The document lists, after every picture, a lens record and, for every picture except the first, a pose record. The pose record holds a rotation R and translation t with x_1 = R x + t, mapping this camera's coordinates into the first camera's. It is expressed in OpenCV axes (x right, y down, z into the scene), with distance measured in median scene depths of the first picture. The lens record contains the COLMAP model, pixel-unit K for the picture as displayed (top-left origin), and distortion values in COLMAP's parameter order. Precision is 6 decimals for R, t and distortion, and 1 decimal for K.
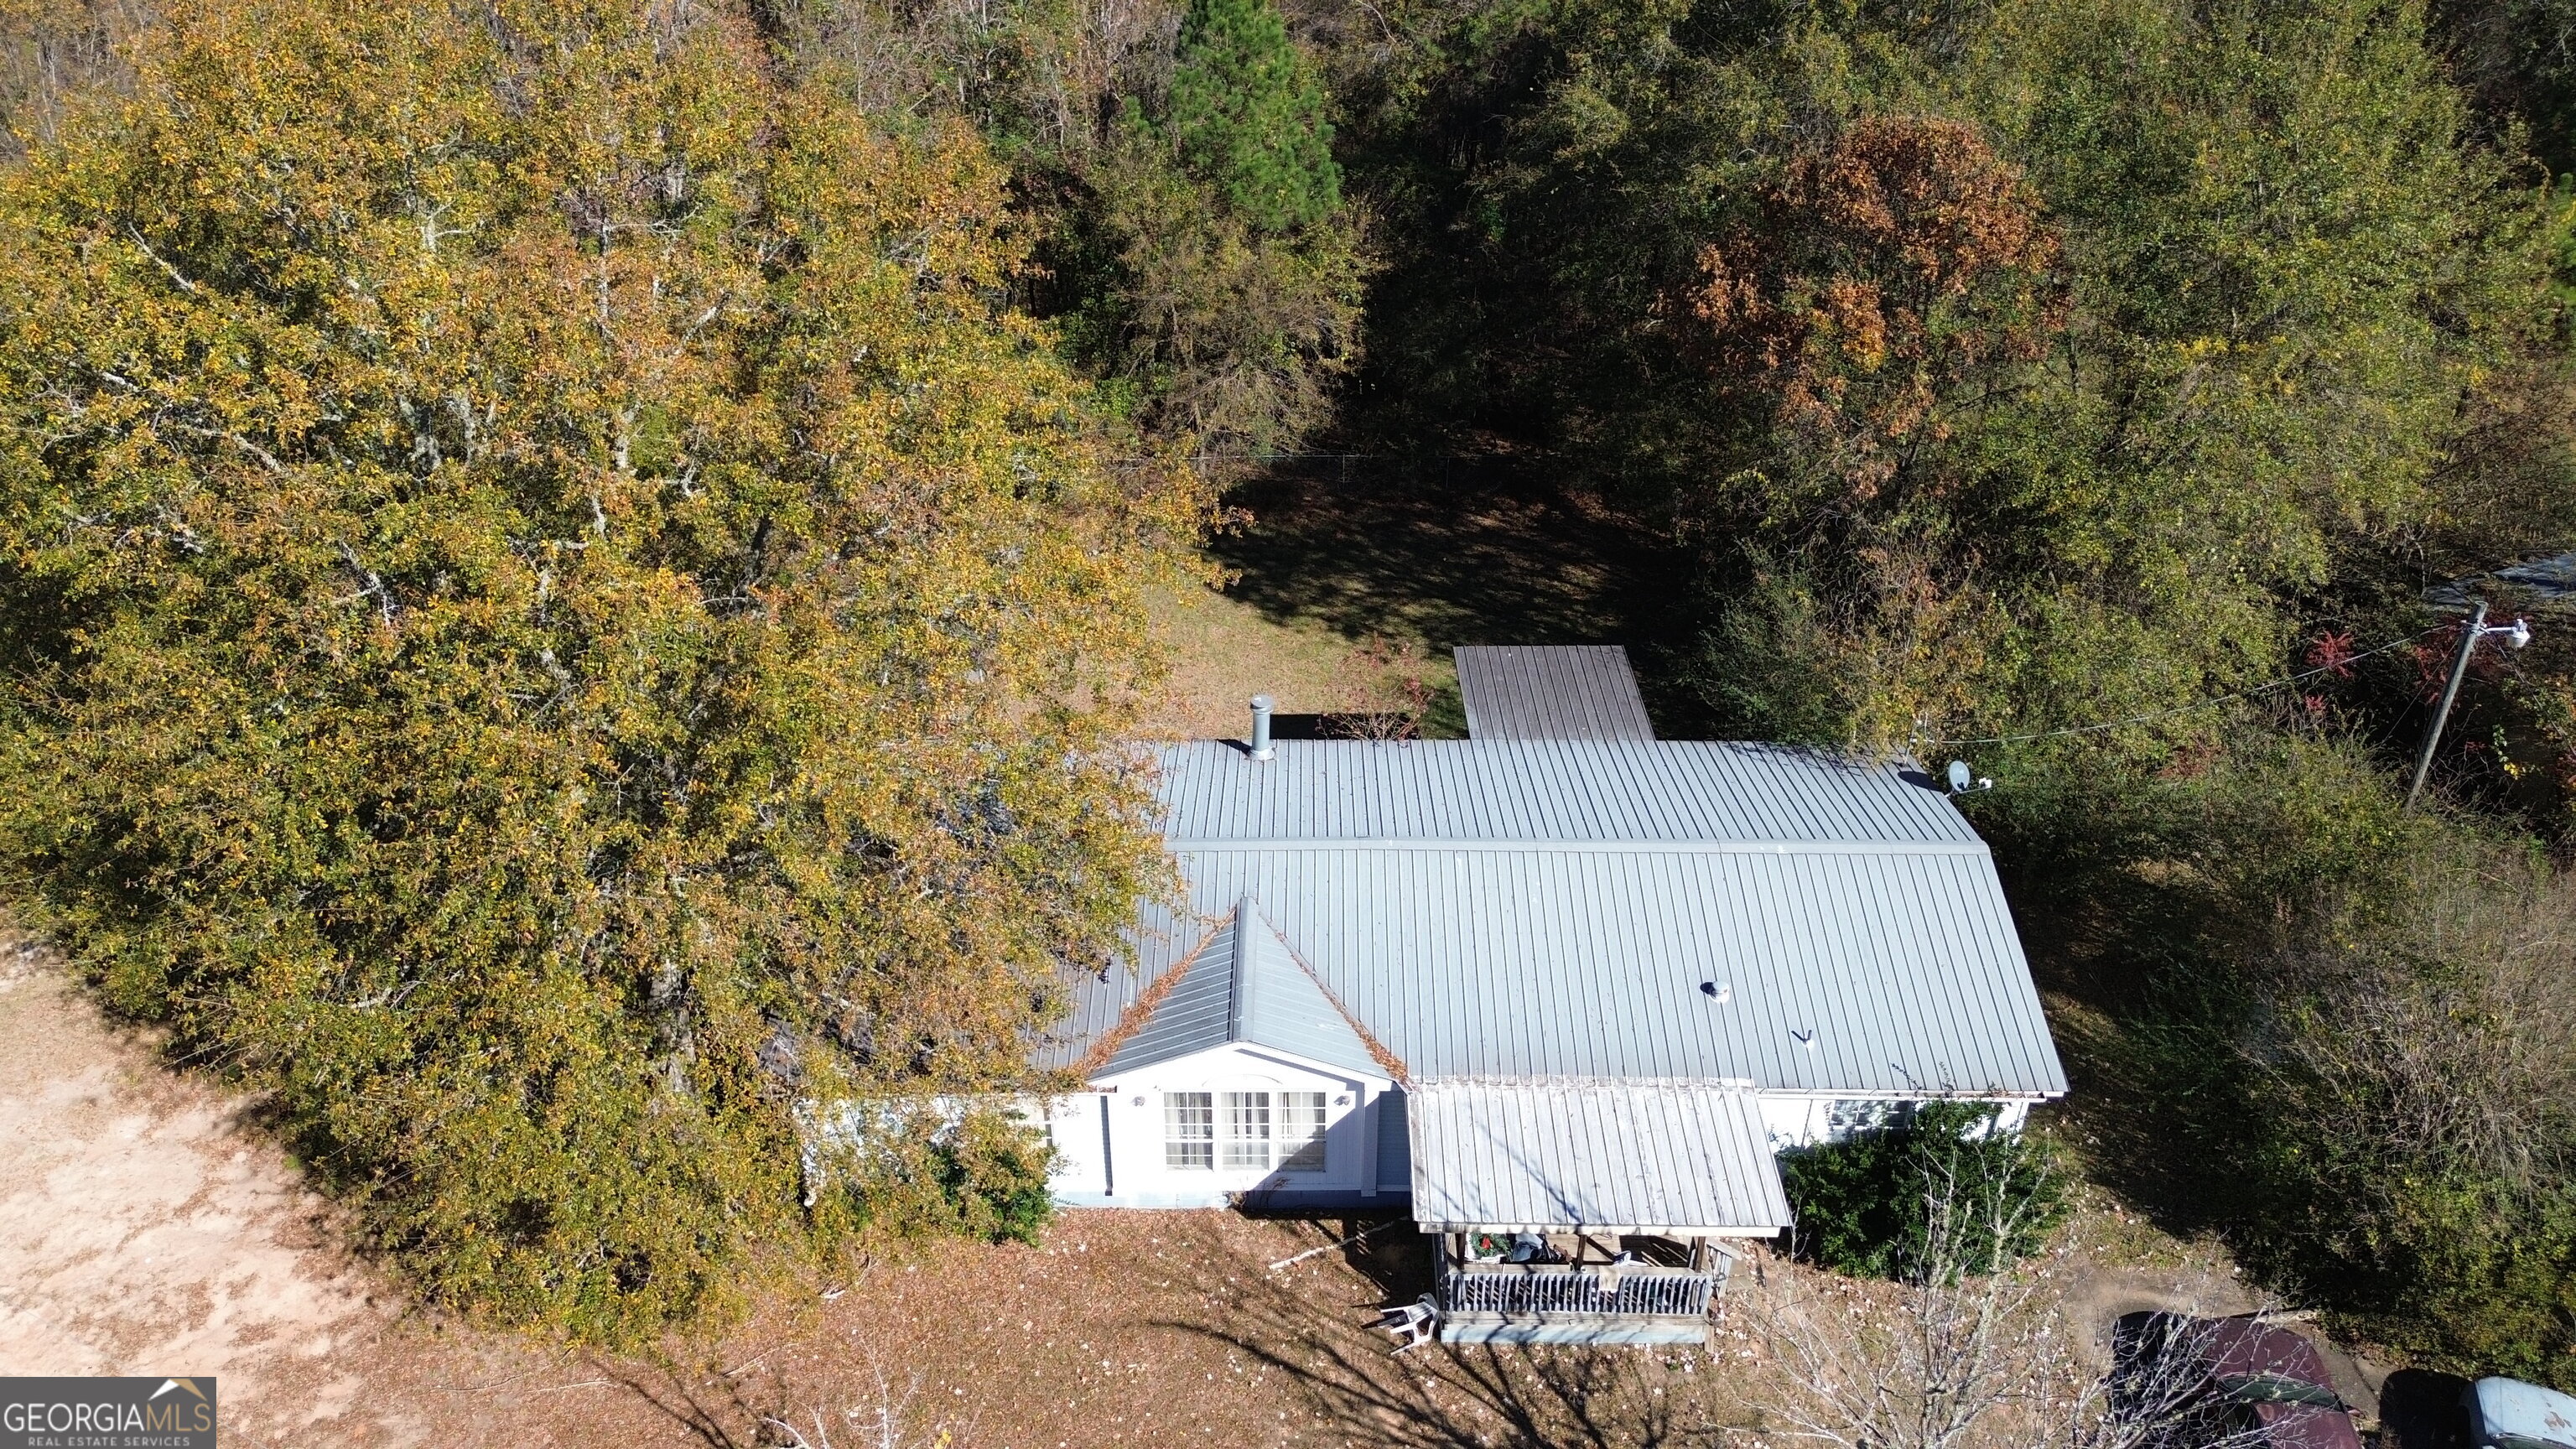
lens RADIAL K [[1829.2, 0, 1276.9], [0, 1829.2, 740.4], [0, 0, 1]] dist [0.077604, -0.066722]
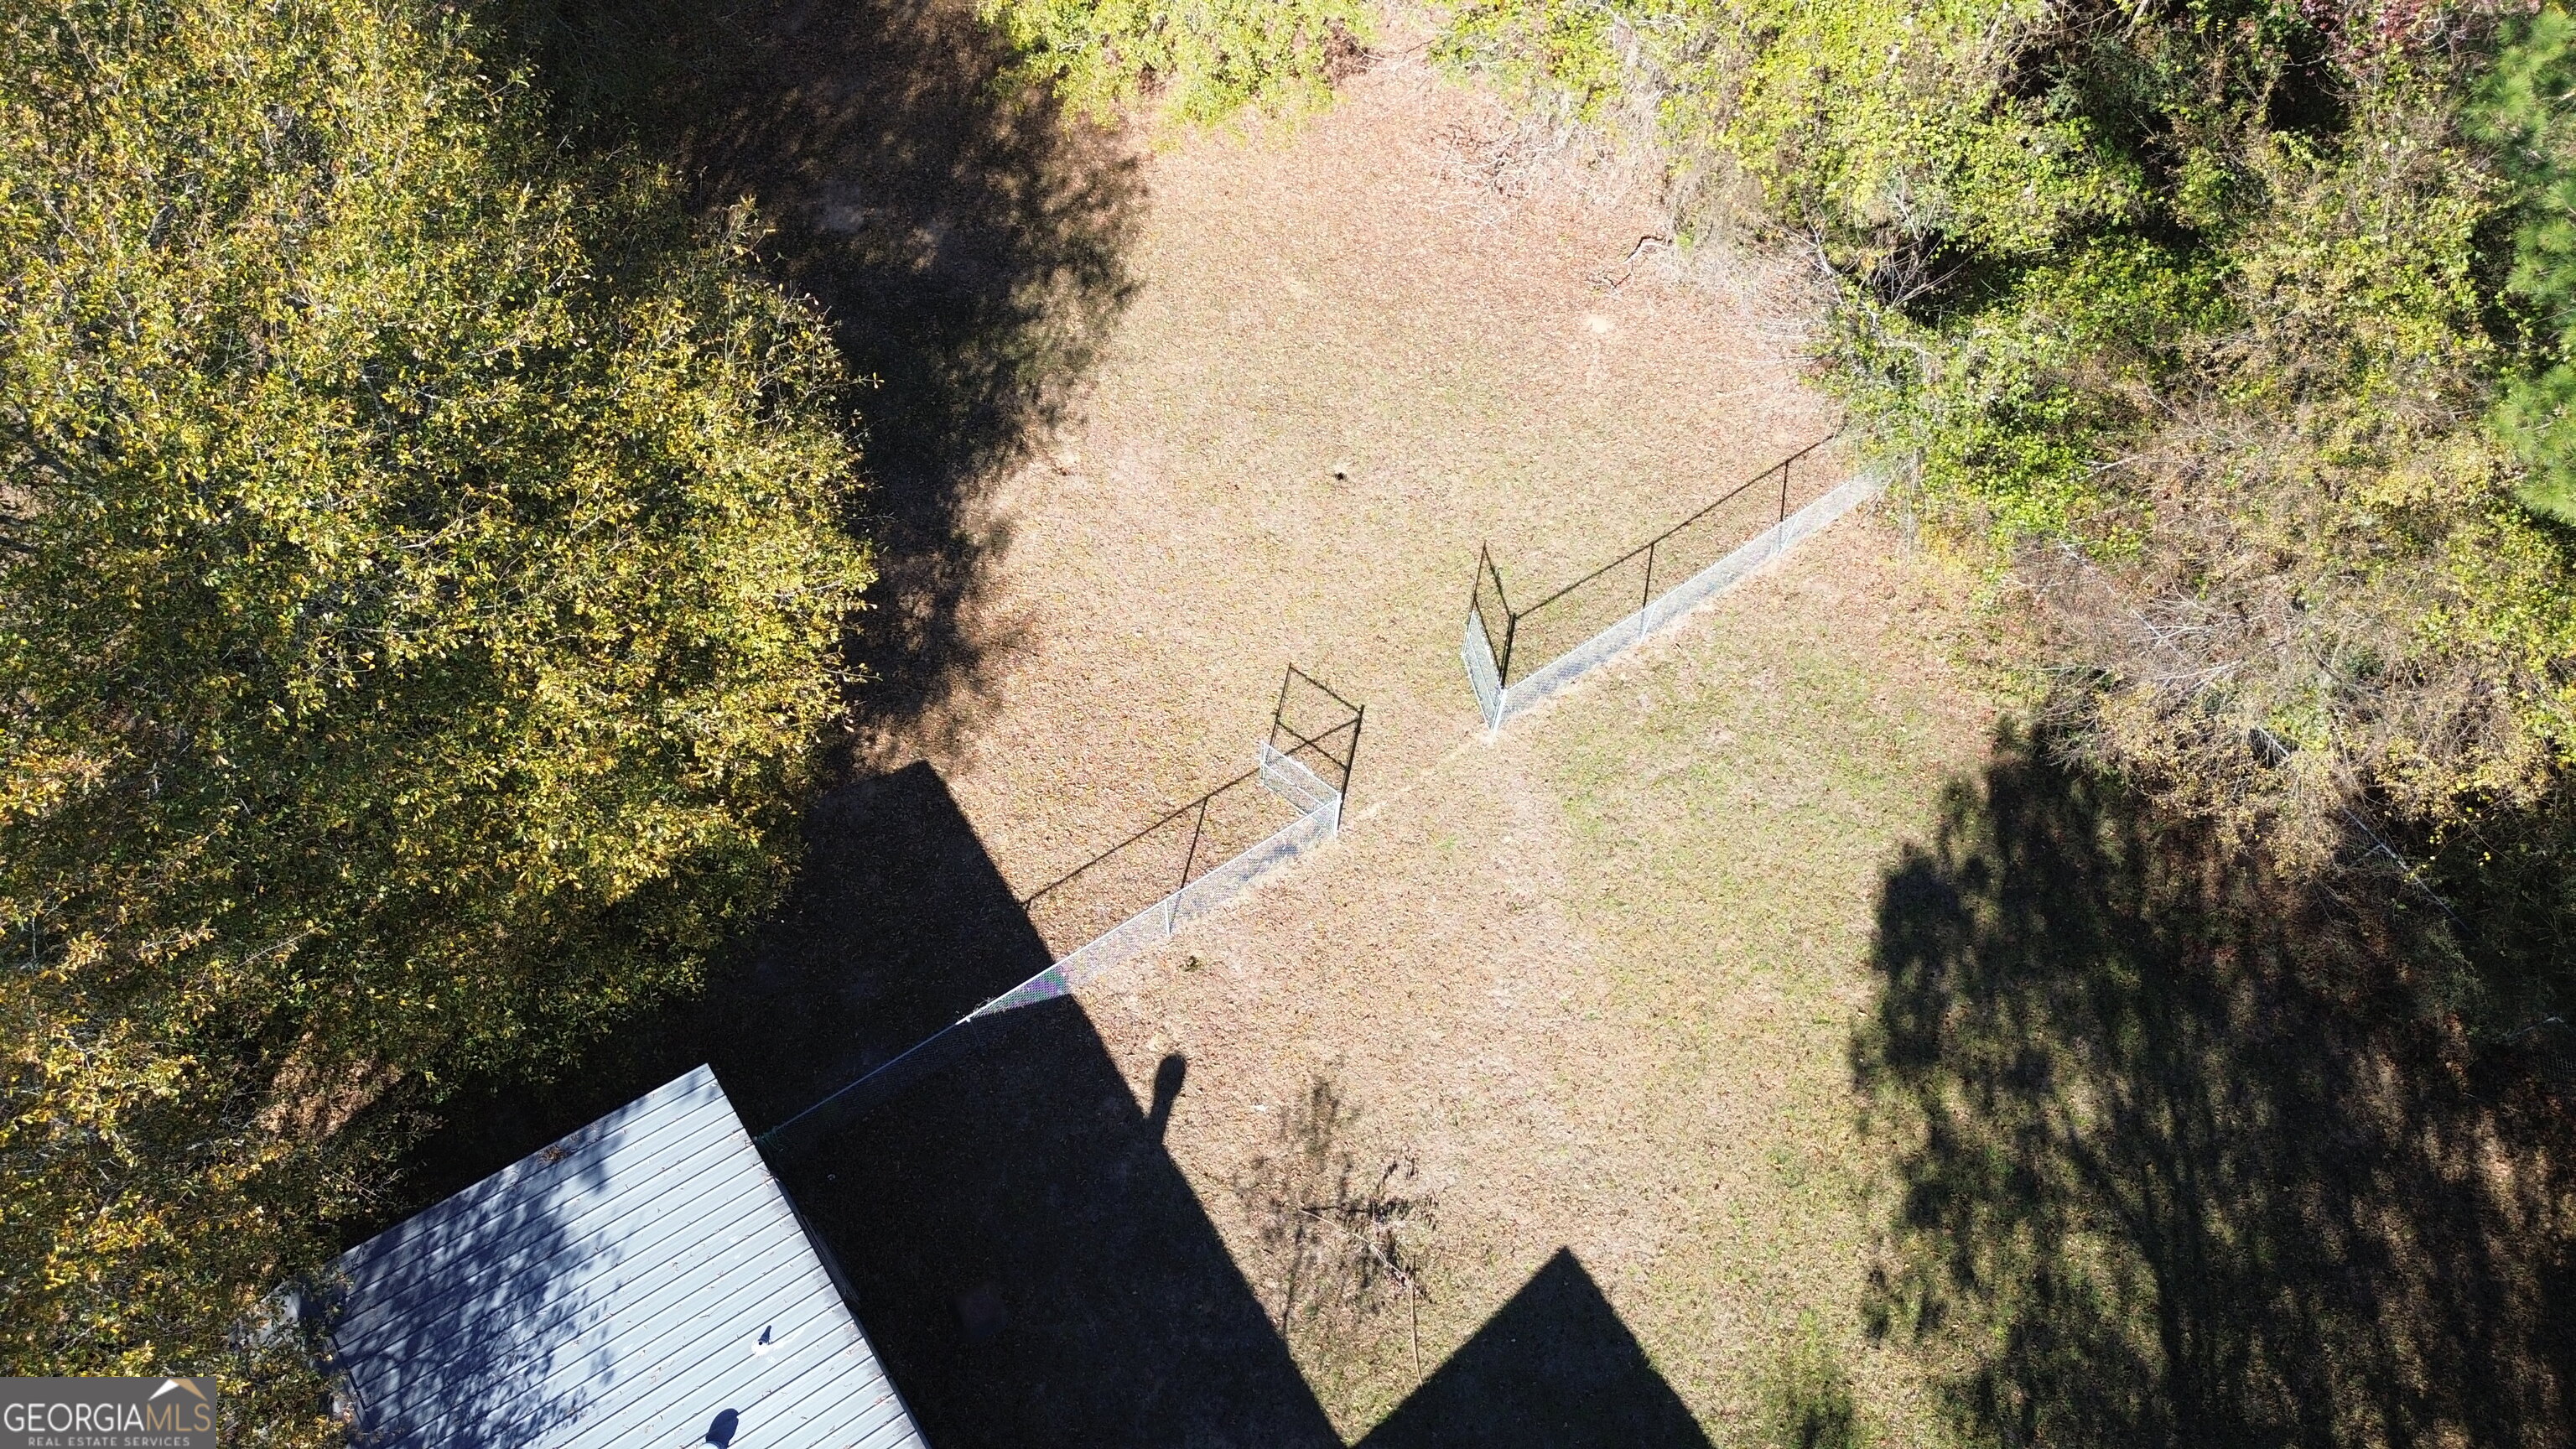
lens RADIAL K [[1829.2, 0, 1265.4], [0, 1829.2, 739.9], [0, 0, 1]] dist [0.077604, -0.066722]
pose [[0.574300, 0.738851, -0.352533, 0.033151], [-0.448717, 0.644282, 0.619317, -0.651766], [0.684713, -0.197486, 0.701546, 0.857487]]
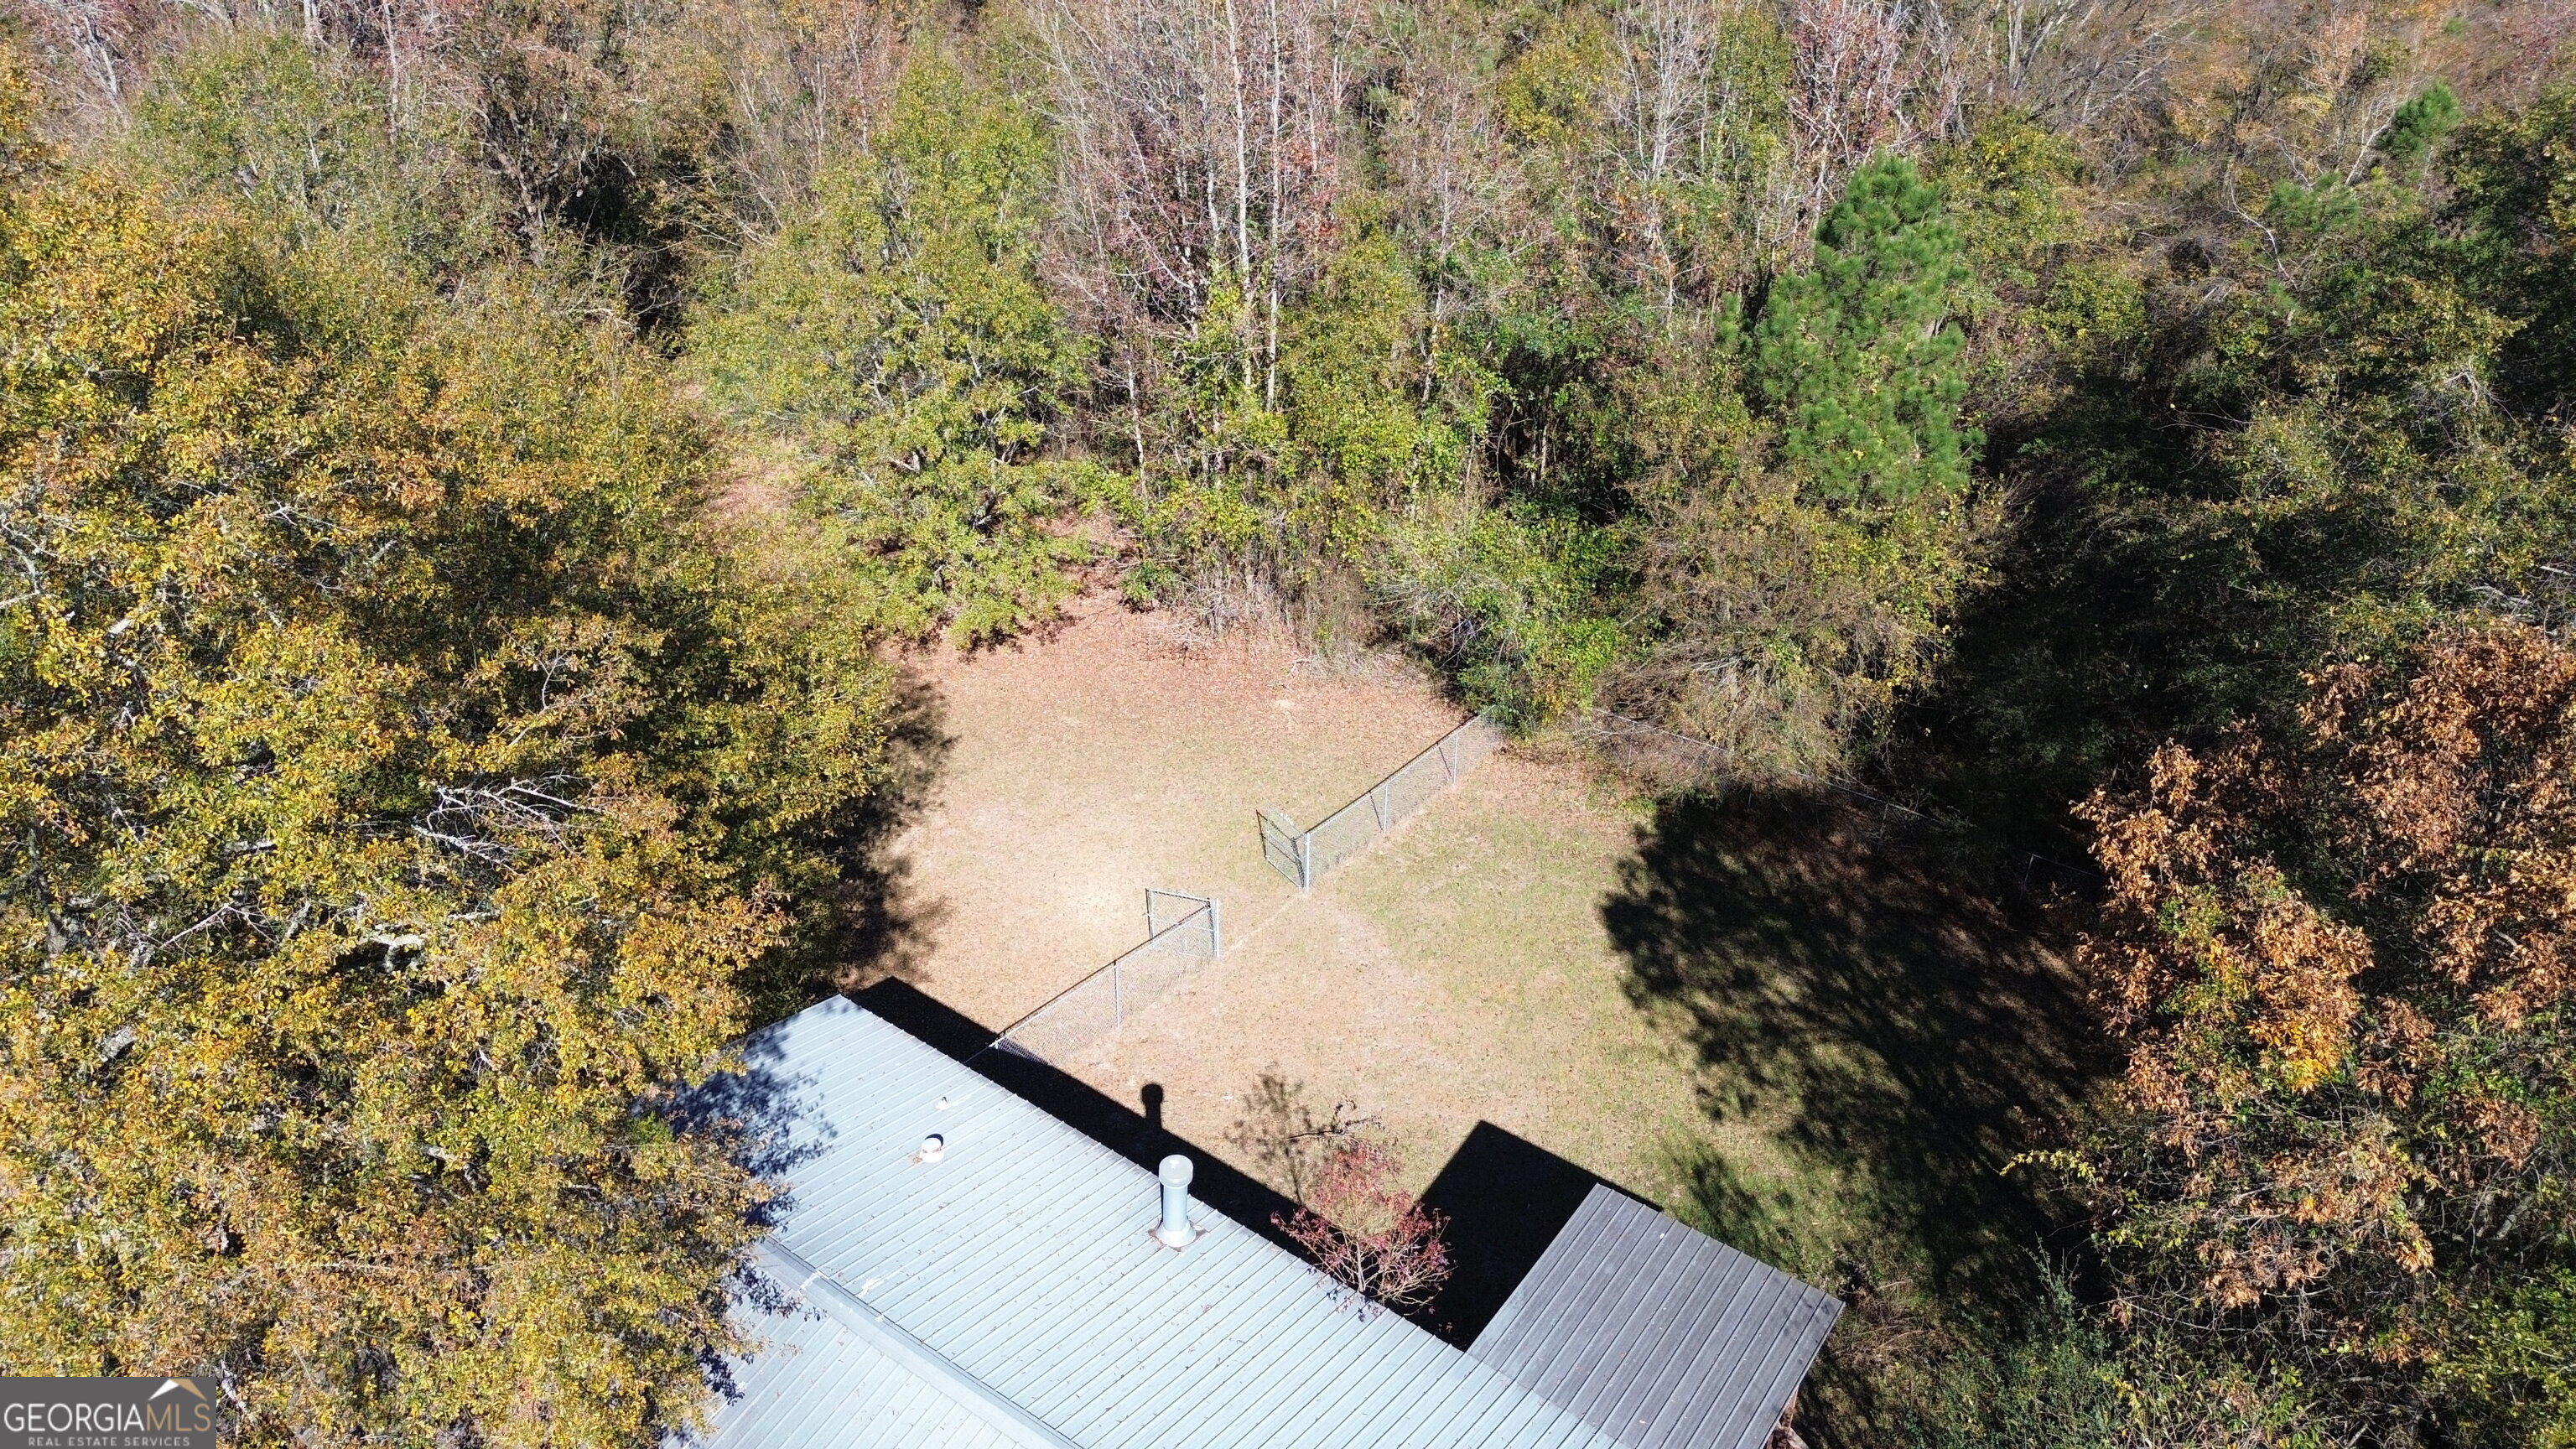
lens RADIAL K [[1829.2, 0, 1270.7], [0, 1829.2, 704.9], [0, 0, 1]] dist [0.077604, -0.066722]
pose [[0.805770, 0.304576, -0.507906, 0.375795], [-0.329901, 0.943074, 0.042160, -0.267223], [0.491834, 0.133587, 0.860380, 0.447217]]
